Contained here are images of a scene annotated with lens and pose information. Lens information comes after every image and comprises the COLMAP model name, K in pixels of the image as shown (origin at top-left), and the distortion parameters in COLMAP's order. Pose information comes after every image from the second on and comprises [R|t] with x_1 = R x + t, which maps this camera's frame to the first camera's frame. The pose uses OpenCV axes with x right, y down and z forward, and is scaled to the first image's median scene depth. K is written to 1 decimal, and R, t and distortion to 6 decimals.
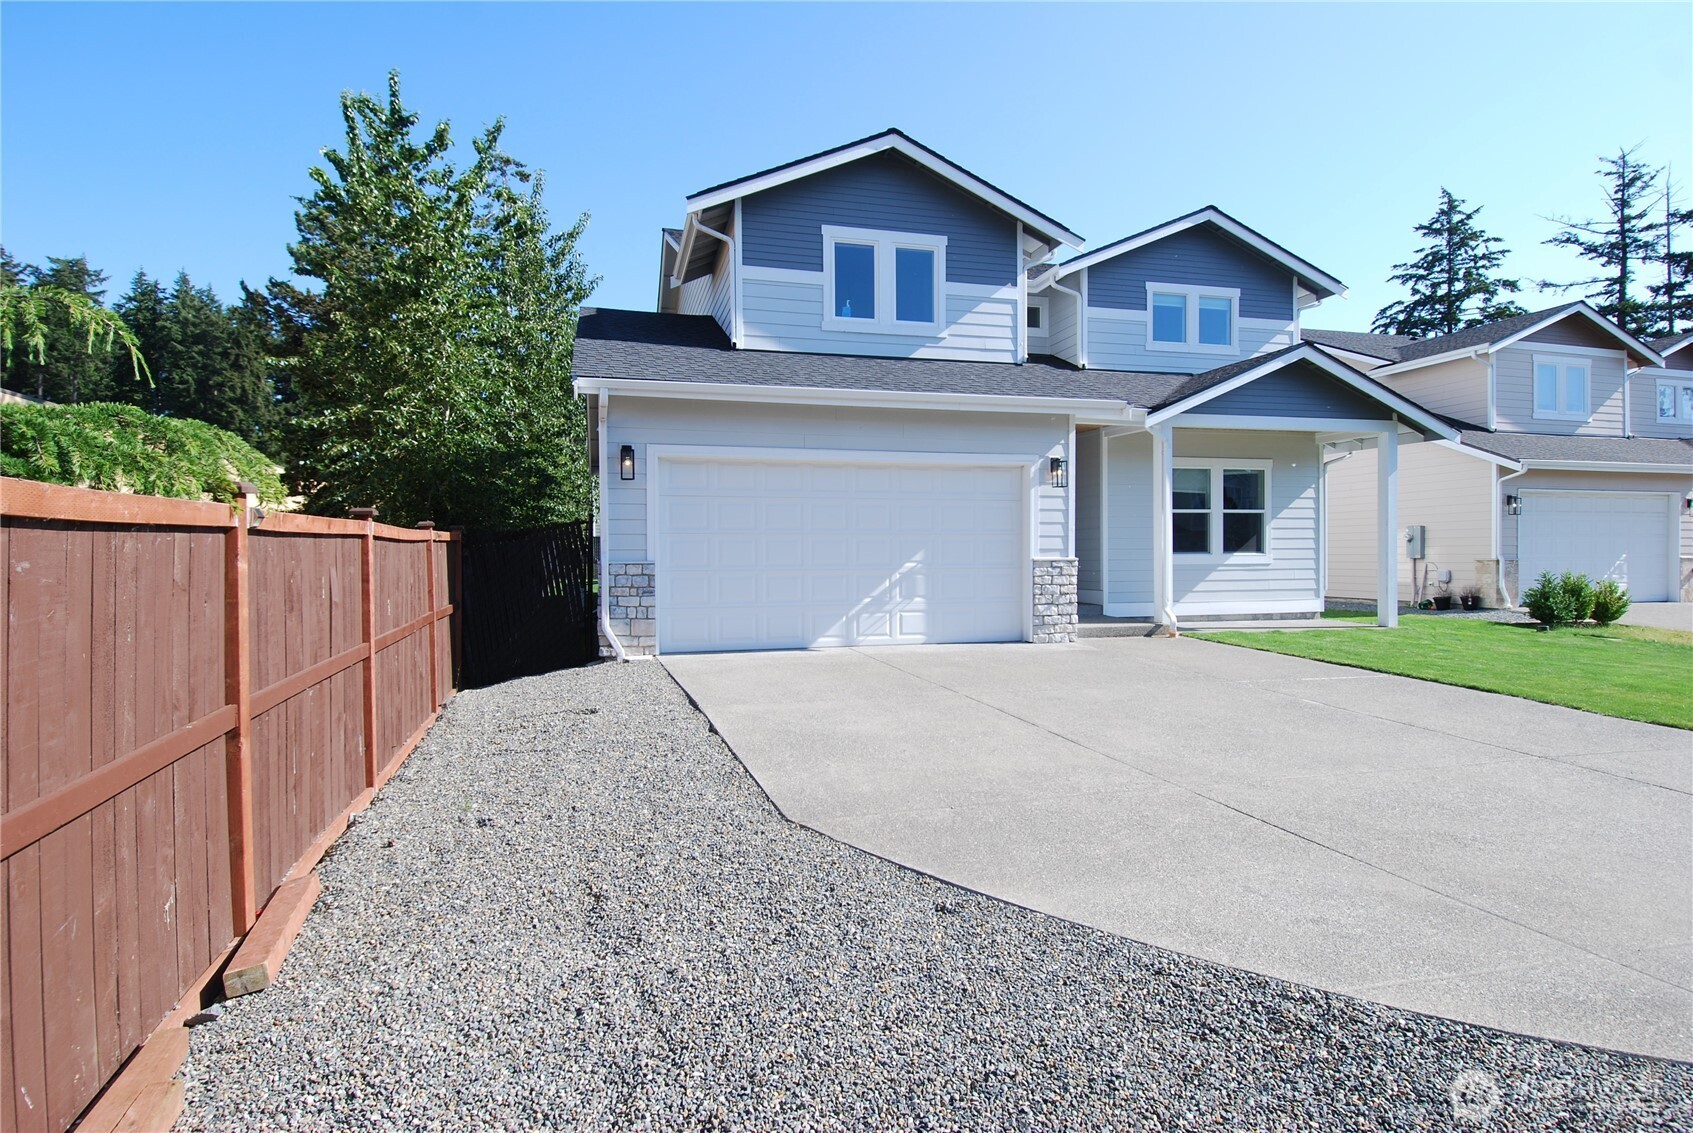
lens RADIAL K [[891.1, 0, 846.5], [0, 891.1, 566.5], [0, 0, 1]] dist [0.019043, -0.001379]
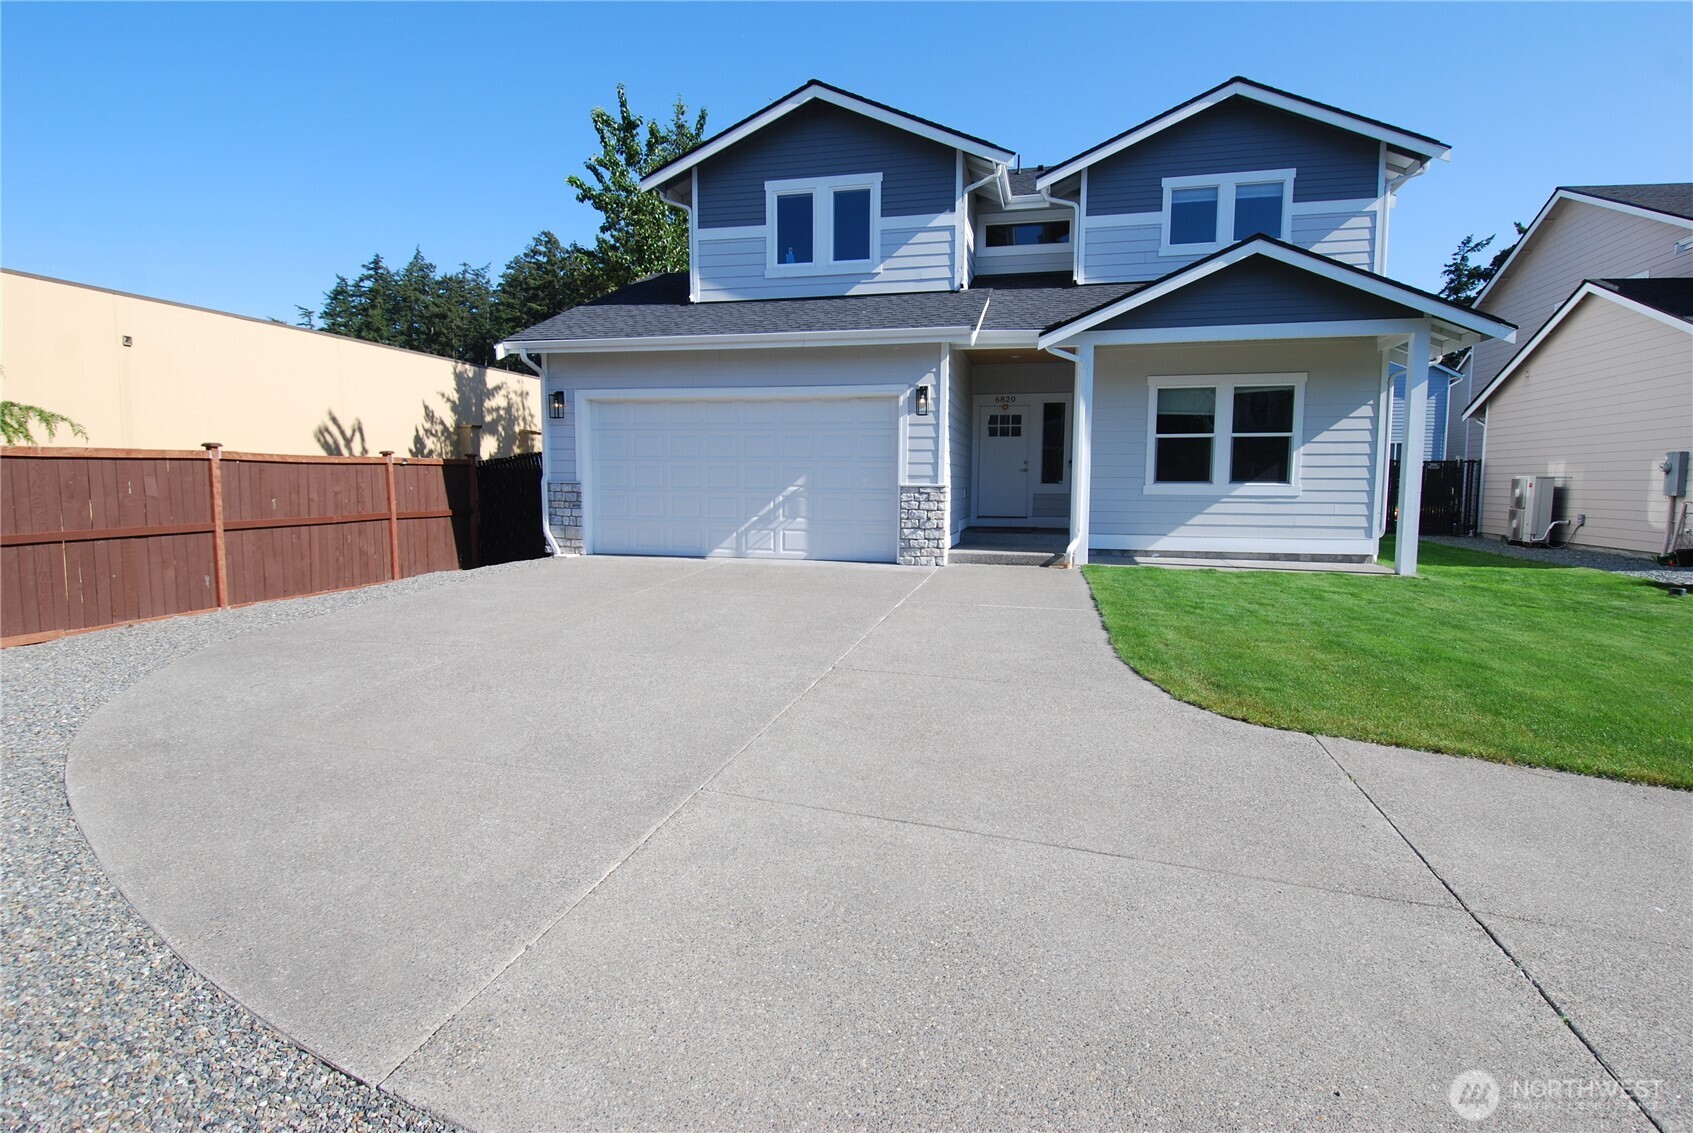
lens RADIAL K [[891.1, 0, 846.5], [0, 891.1, 566.5], [0, 0, 1]] dist [0.019043, -0.001379]
pose [[0.874532, 0.057687, -0.481525, 0.616487], [-0.019117, 0.996229, 0.084630, -0.000165], [0.484591, -0.064806, 0.872337, 0.044172]]
